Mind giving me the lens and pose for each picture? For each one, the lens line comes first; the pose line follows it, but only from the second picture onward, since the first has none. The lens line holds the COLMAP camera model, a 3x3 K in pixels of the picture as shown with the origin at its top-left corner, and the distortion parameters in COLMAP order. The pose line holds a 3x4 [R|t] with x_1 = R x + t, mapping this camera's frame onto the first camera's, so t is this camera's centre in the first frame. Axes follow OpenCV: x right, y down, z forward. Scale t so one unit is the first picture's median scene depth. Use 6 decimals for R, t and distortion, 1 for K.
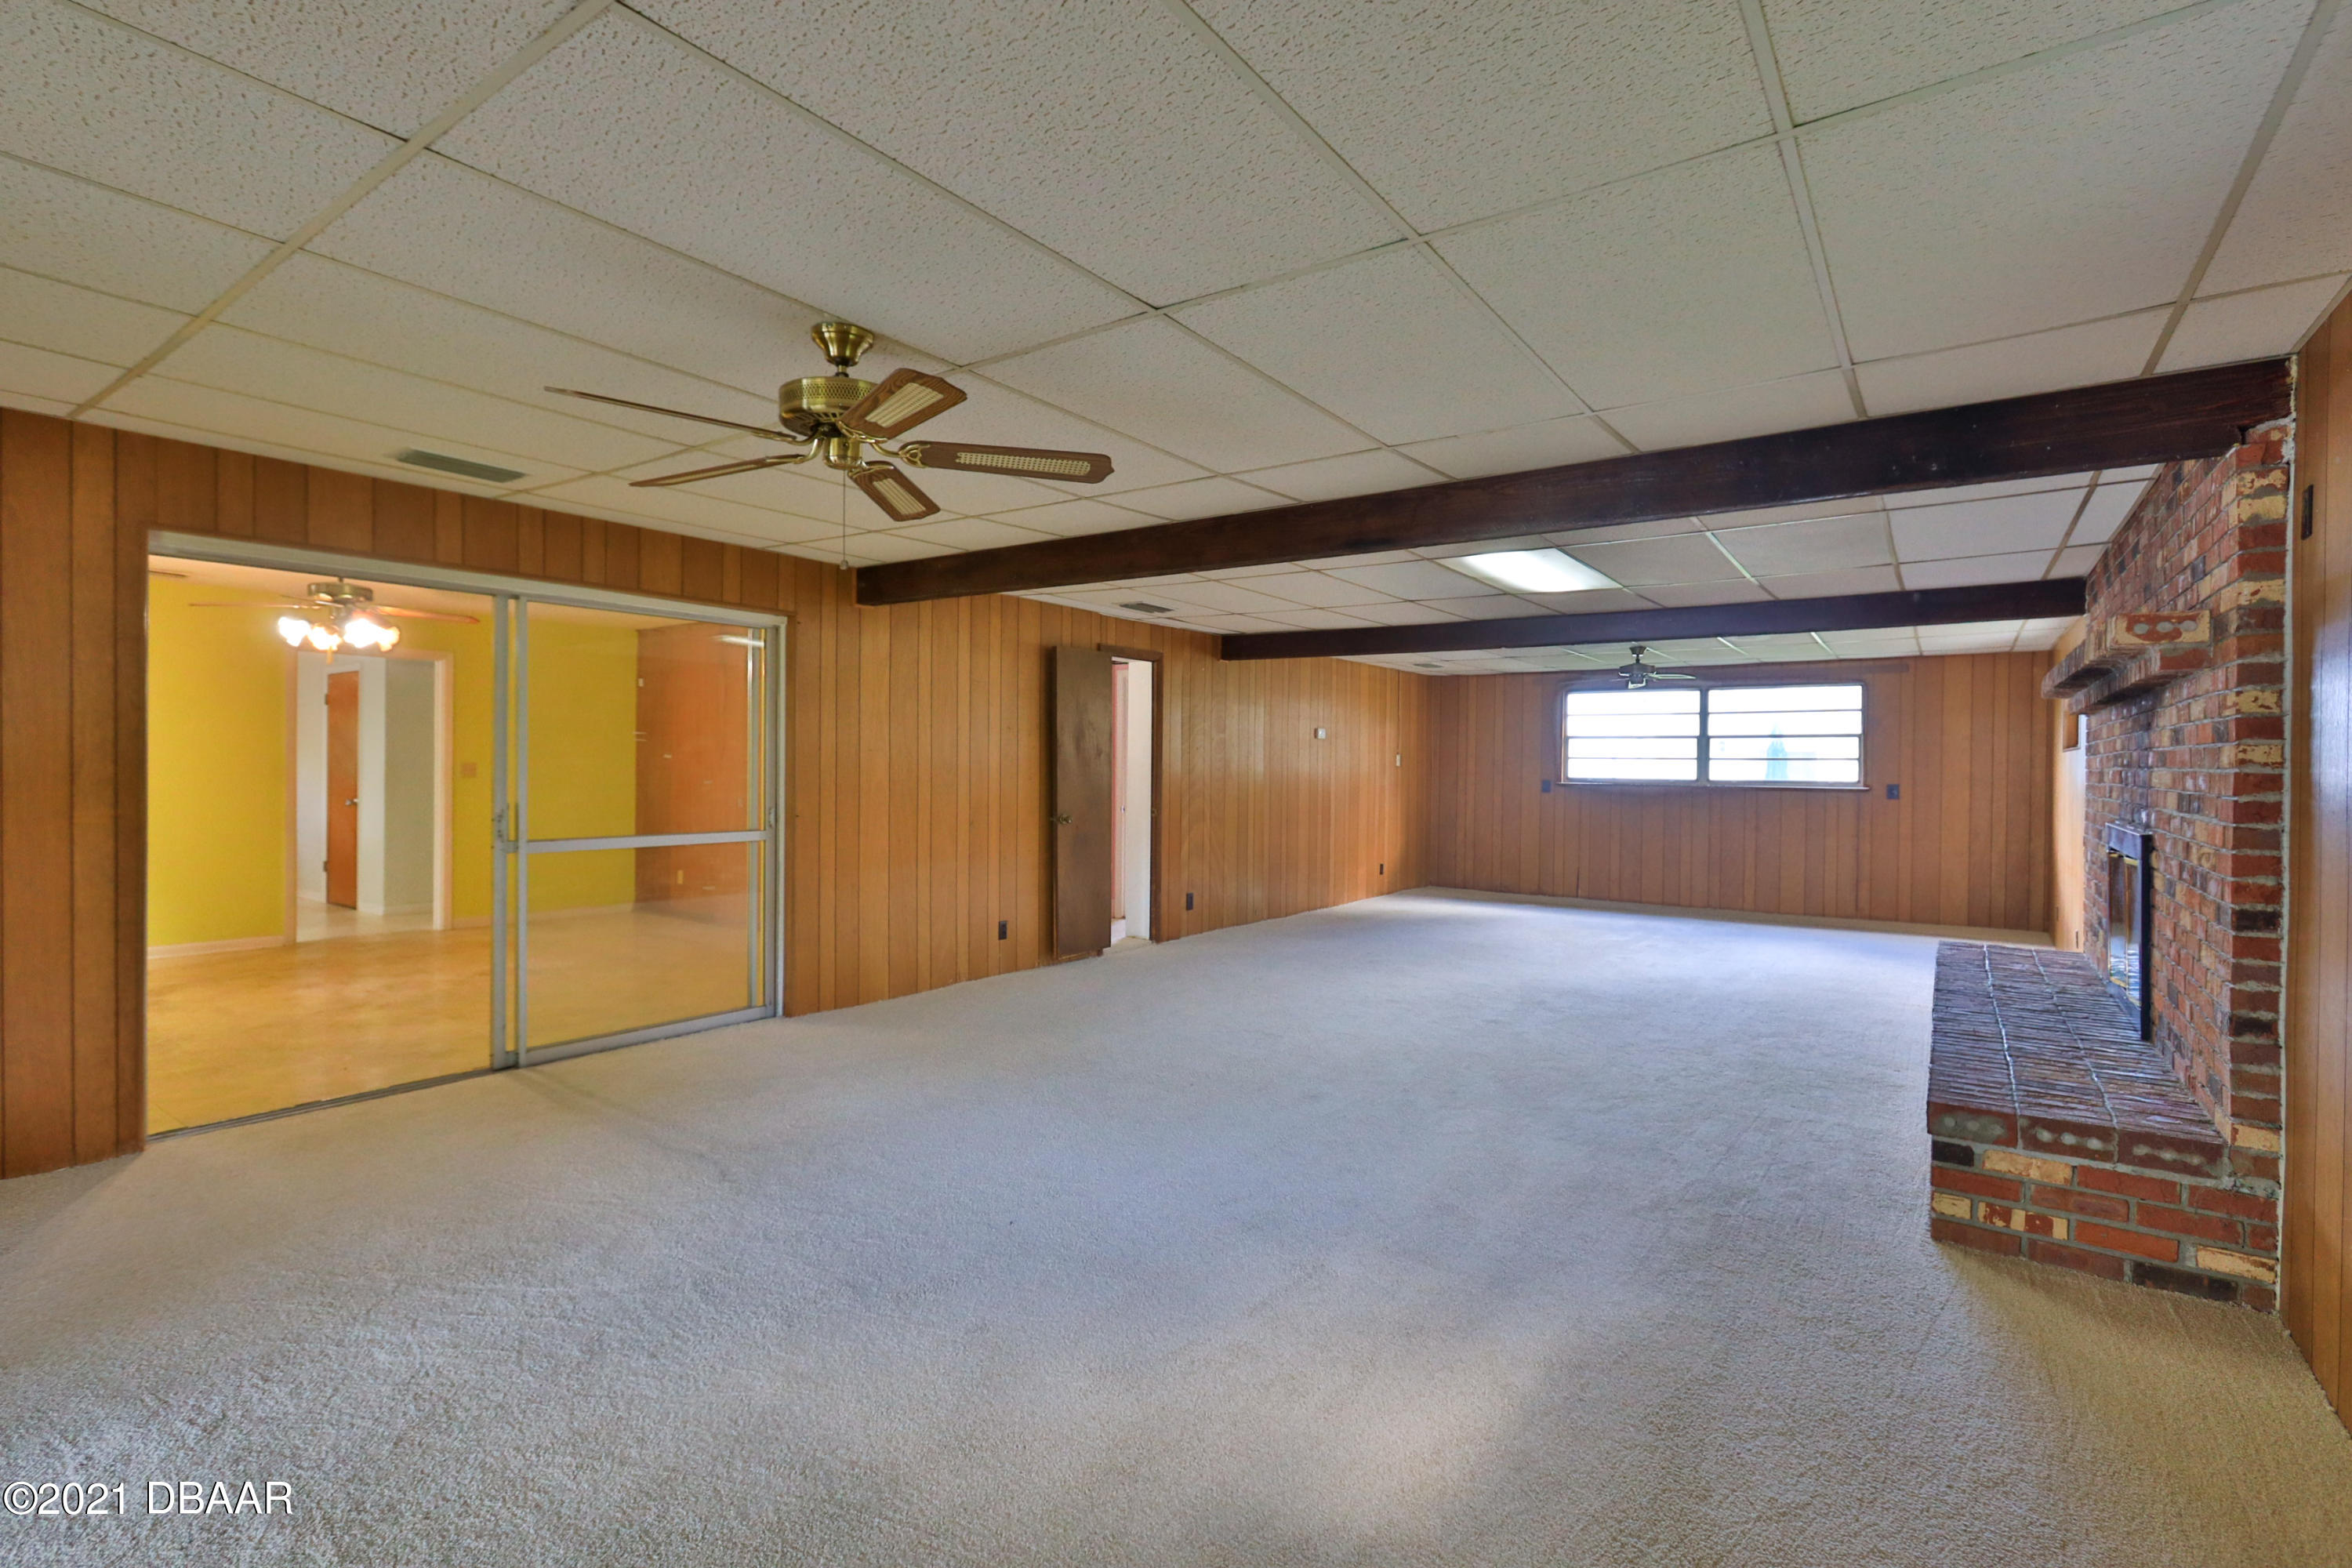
lens RADIAL K [[1088.4, 0, 1168.6], [0, 1088.4, 770.2], [0, 0, 1]] dist [-0.016728, 0.003982]
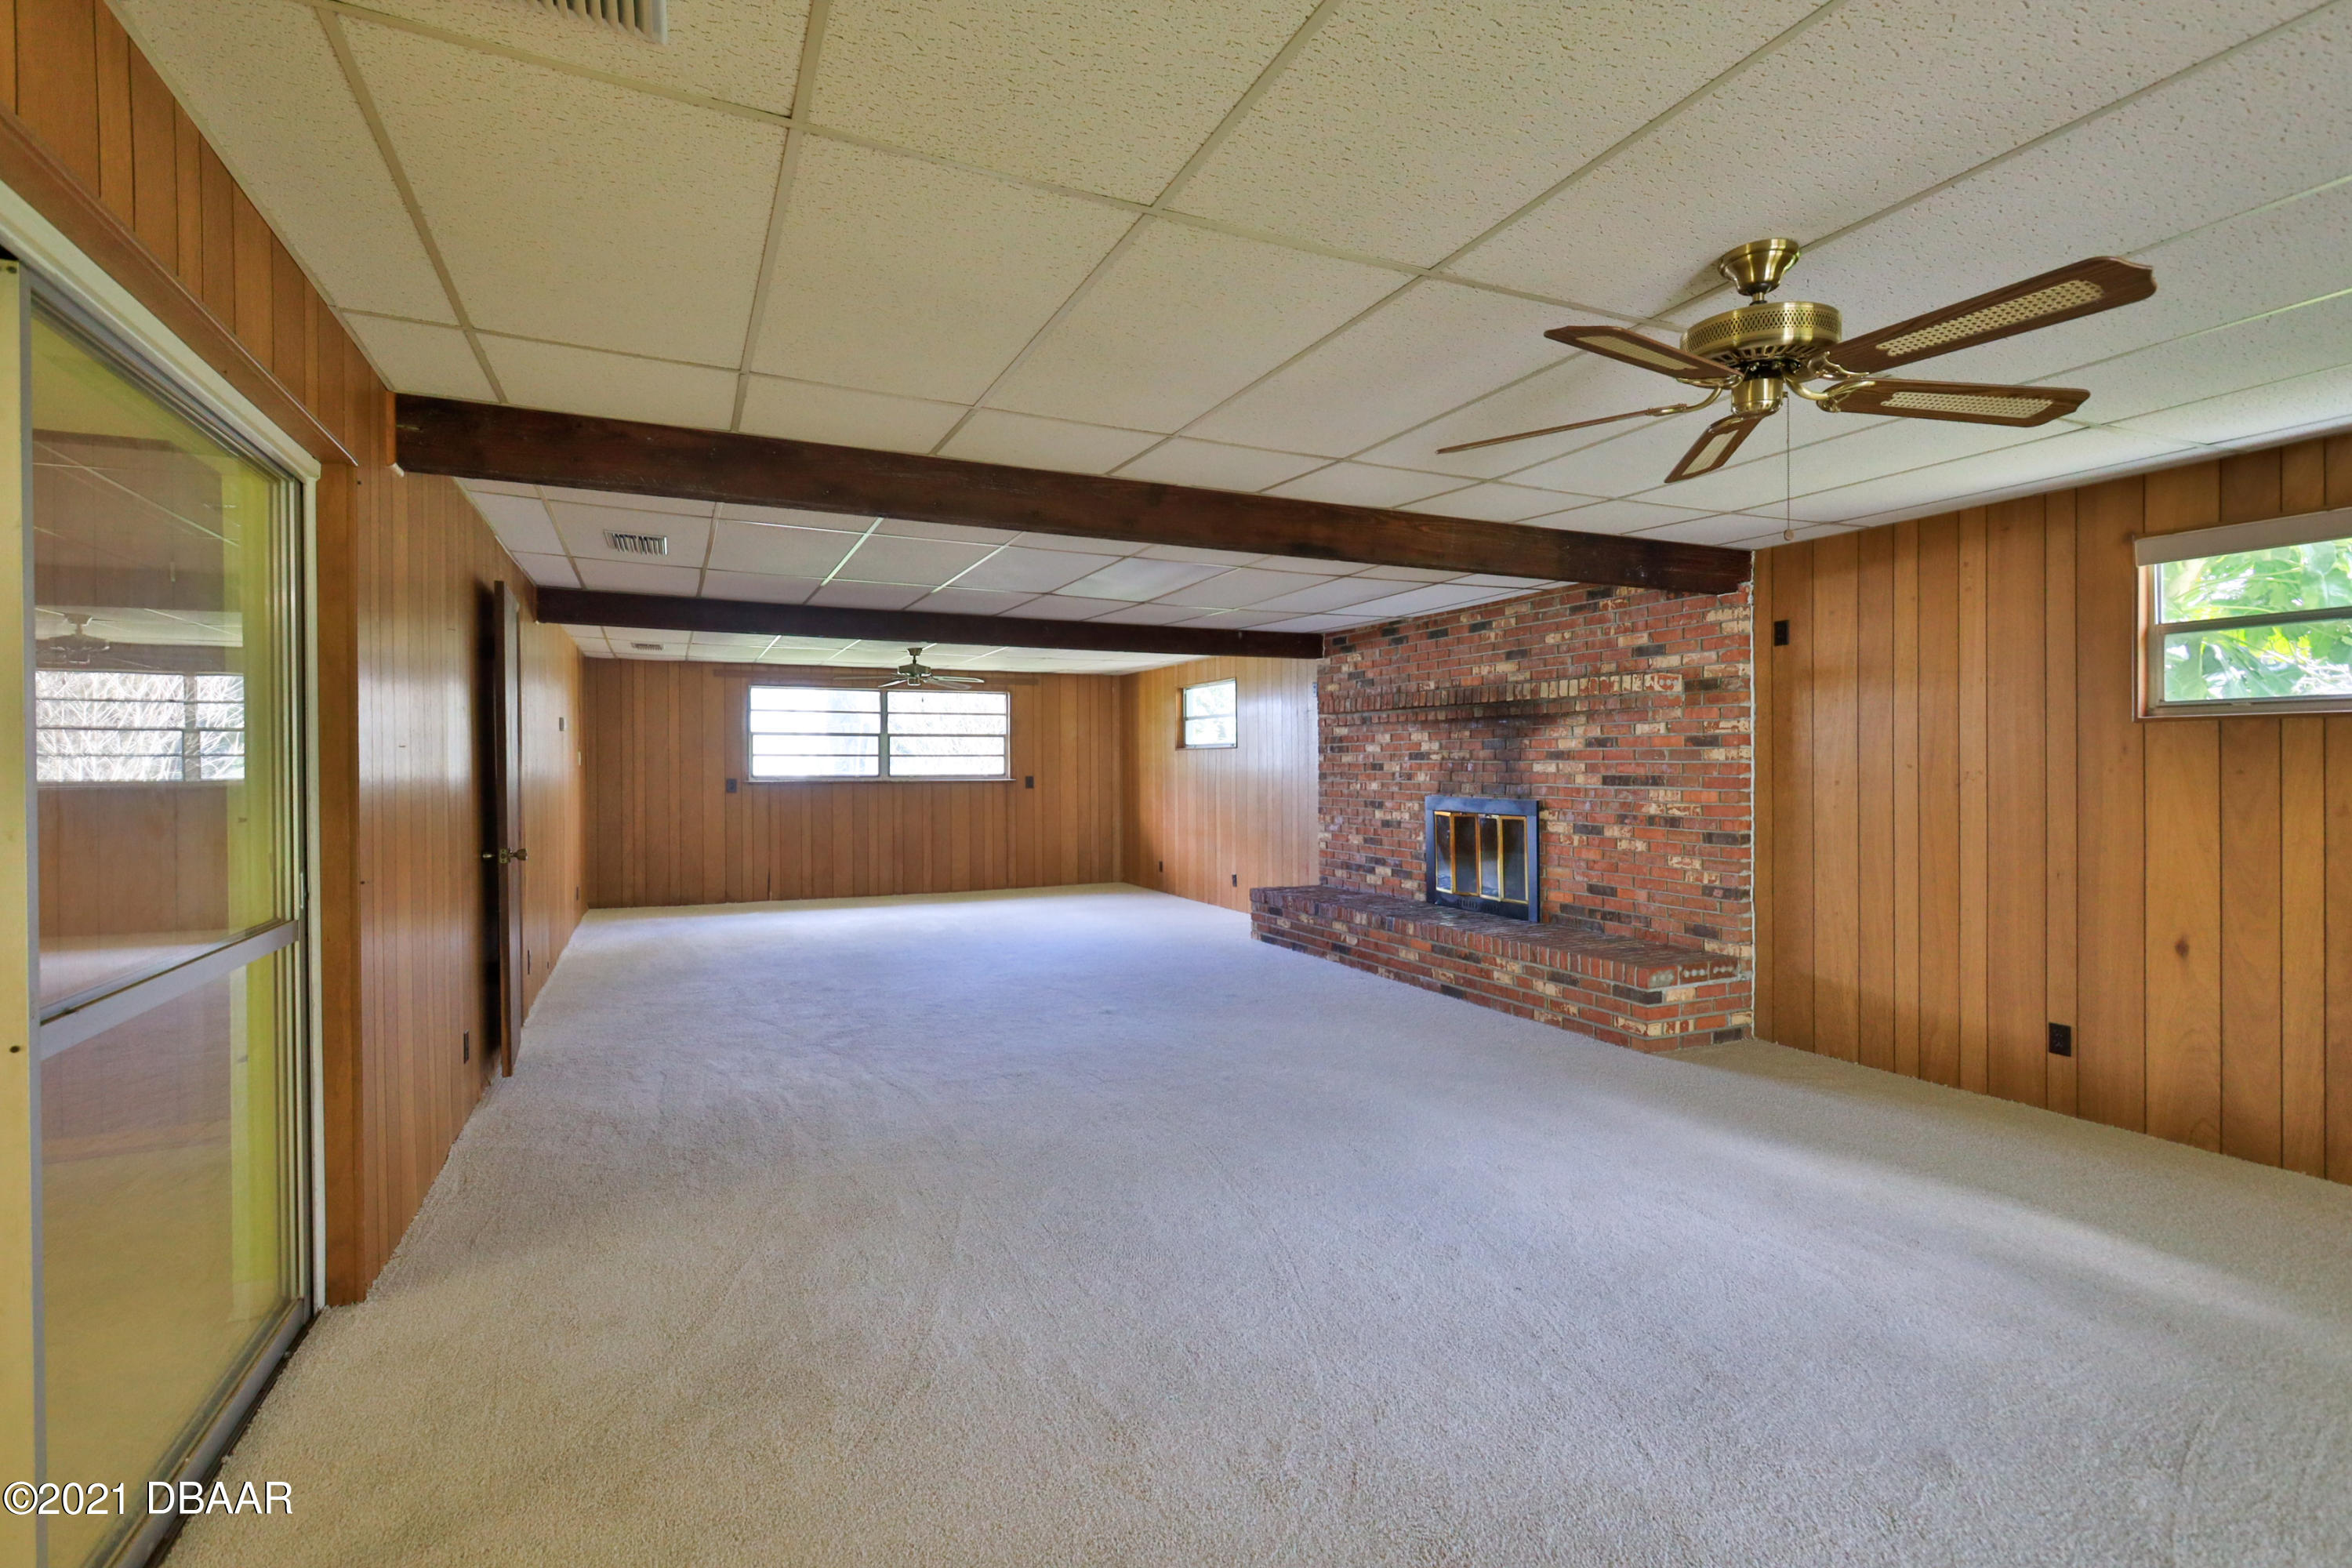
lens RADIAL K [[1088.4, 0, 1160.1], [0, 1088.4, 781.1], [0, 0, 1]] dist [-0.016728, 0.003982]
pose [[0.495633, -0.023815, 0.868206, -0.320737], [0.011606, 0.999716, 0.020797, -0.004866], [-0.868455, -0.000231, 0.495768, 0.251562]]
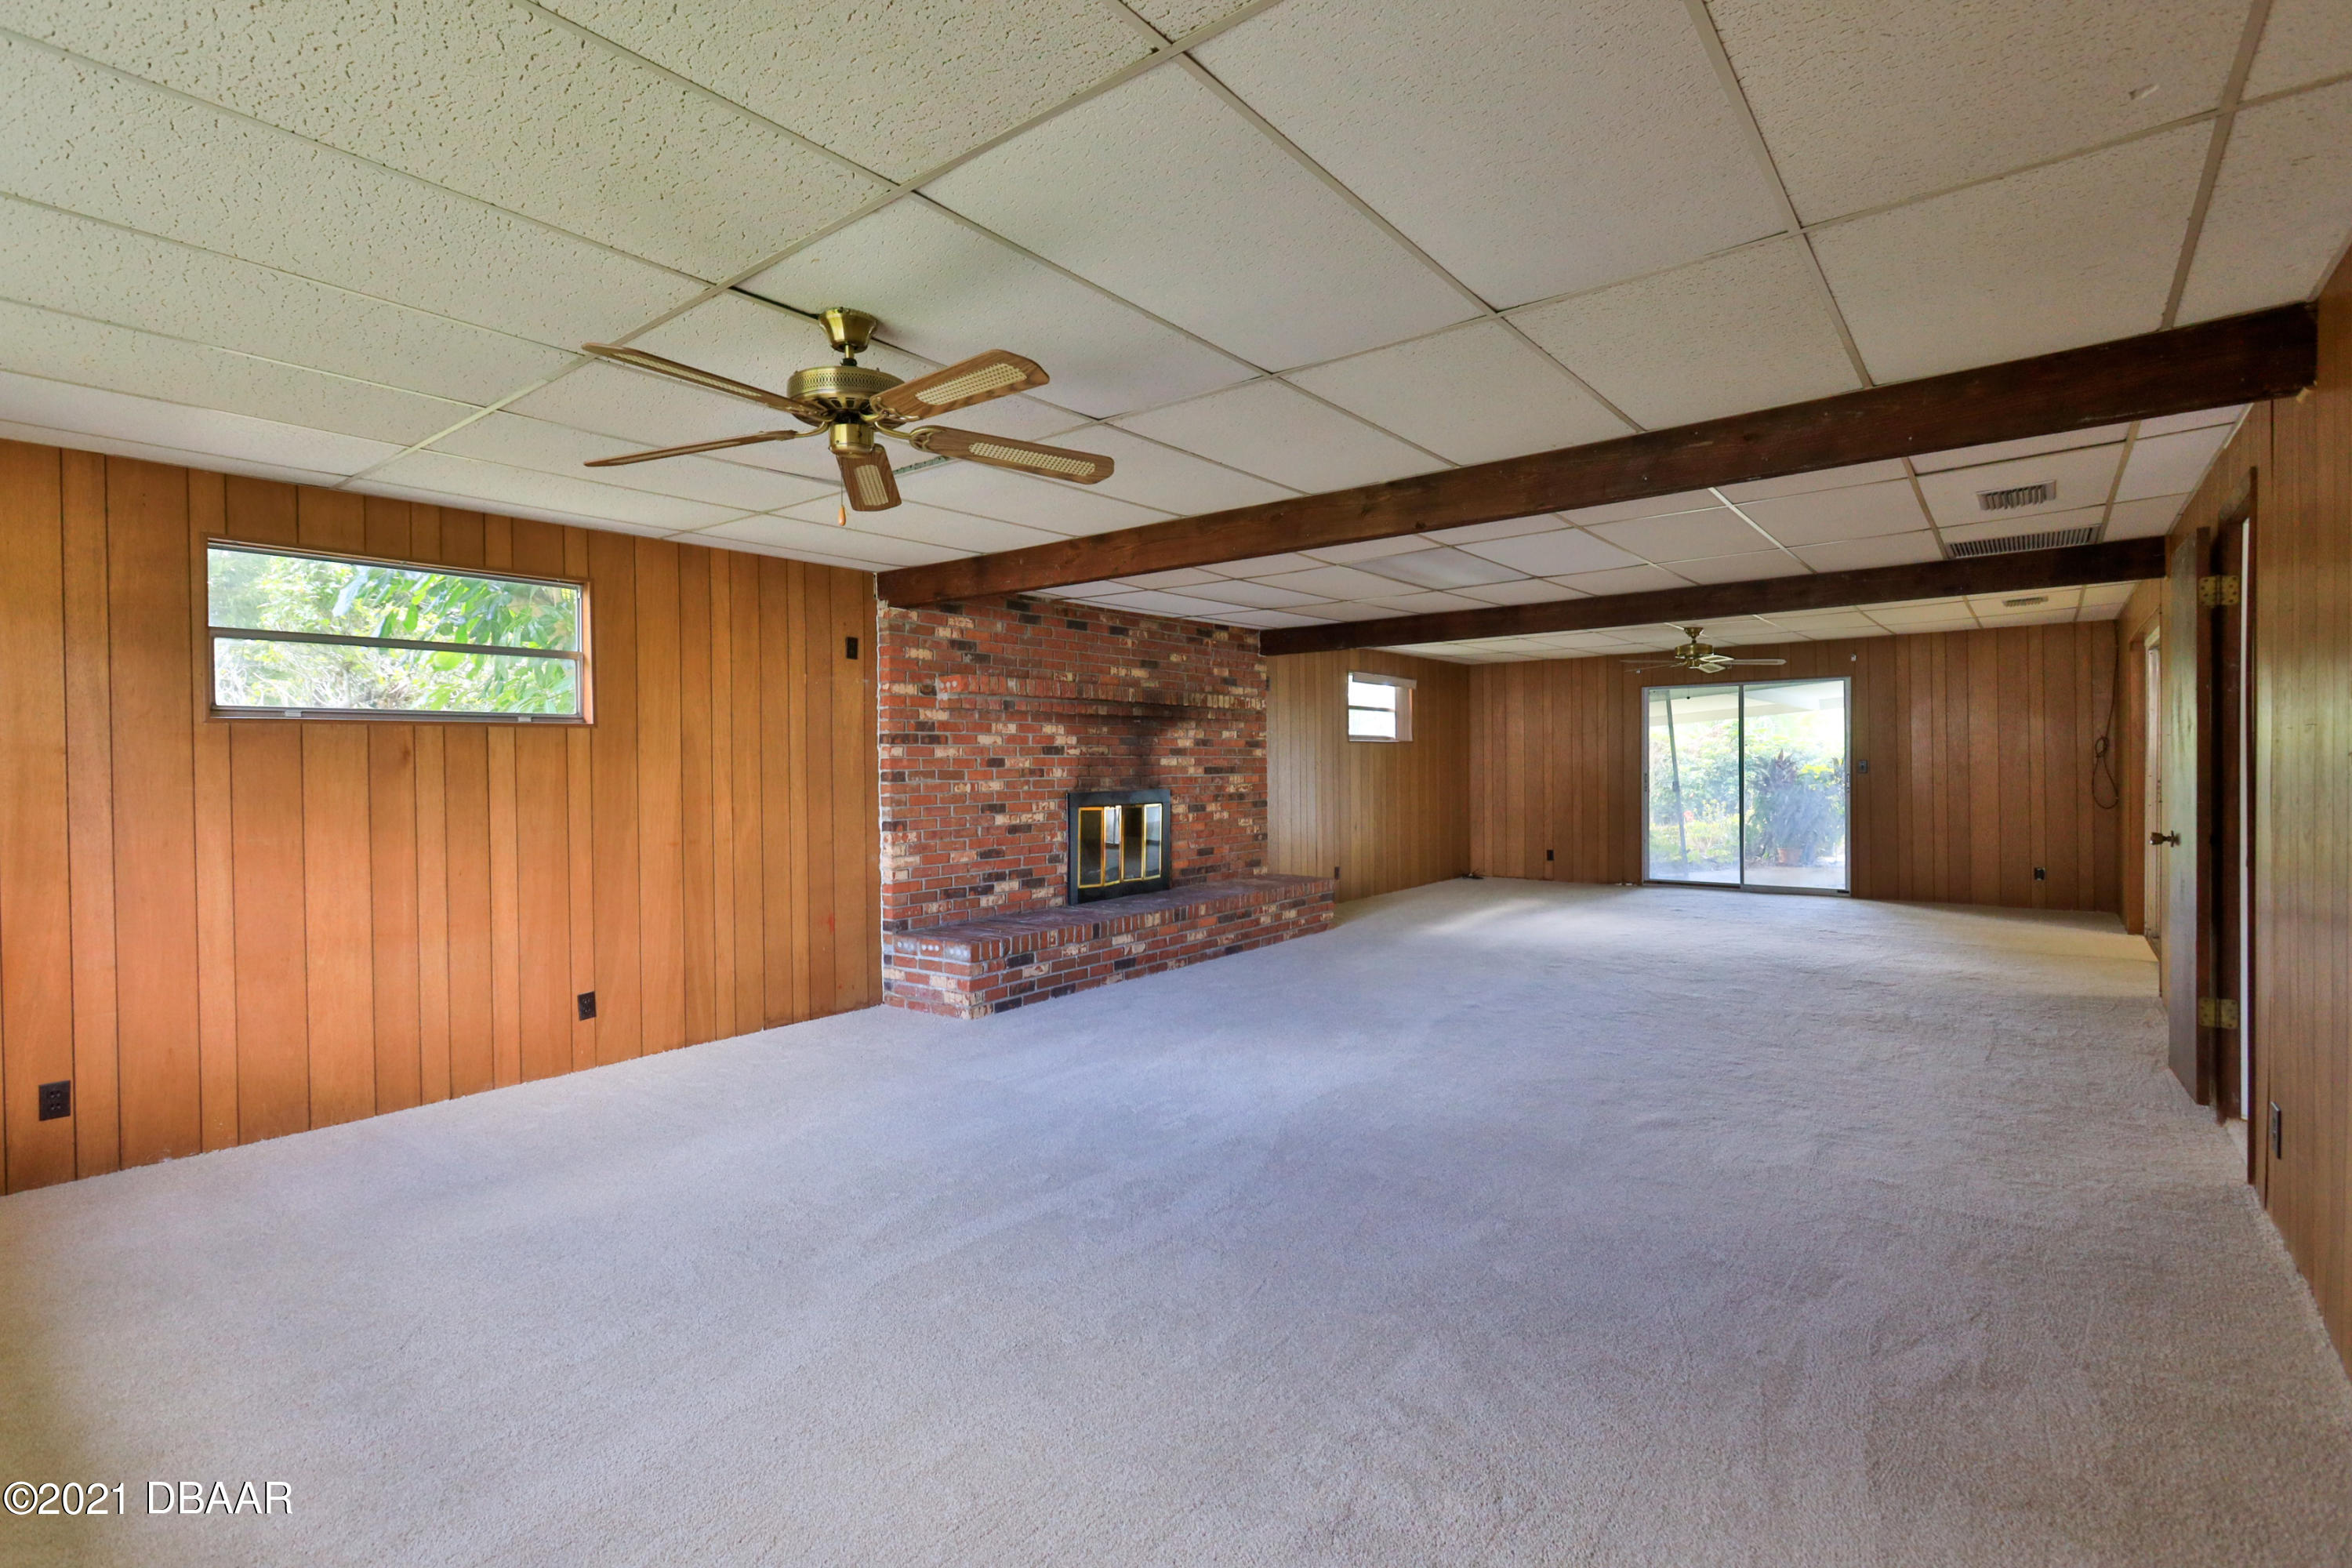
lens RADIAL K [[1088.4, 0, 1179.8], [0, 1088.4, 778.3], [0, 0, 1]] dist [-0.016728, 0.003982]
pose [[-0.999173, -0.003212, 0.040526, 0.268677], [-0.002316, 0.999752, 0.022159, -0.002487], [-0.040587, 0.022047, -0.998933, 1.099689]]
